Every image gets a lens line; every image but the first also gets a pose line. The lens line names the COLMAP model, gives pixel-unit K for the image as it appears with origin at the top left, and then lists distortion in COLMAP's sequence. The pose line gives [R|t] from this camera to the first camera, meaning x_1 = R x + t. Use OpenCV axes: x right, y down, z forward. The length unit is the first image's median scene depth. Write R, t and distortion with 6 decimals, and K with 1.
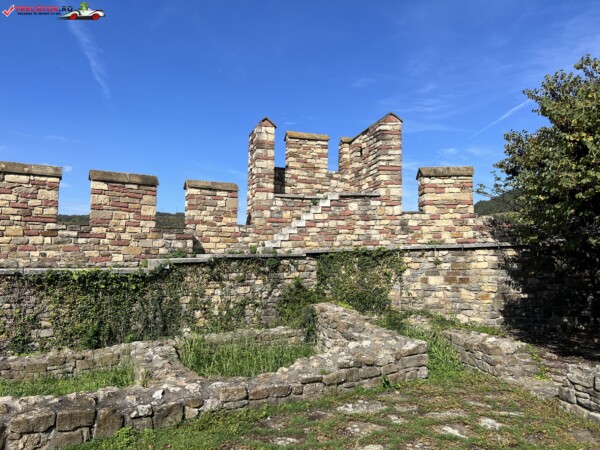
lens RADIAL K [[449.9, 0, 300.5], [0, 449.9, 211.6], [0, 0, 1]] dist [0.048244, -0.054673]
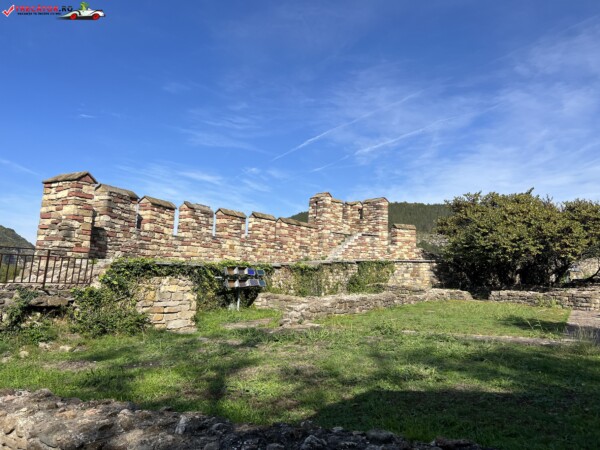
lens RADIAL K [[449.9, 0, 299.9], [0, 449.9, 225.8], [0, 0, 1]] dist [0.048244, -0.054673]
pose [[0.906084, 0.072104, 0.416910, -1.065427], [-0.074390, 0.997171, -0.010785, -0.031453], [-0.416508, -0.021242, 0.908884, -0.784168]]
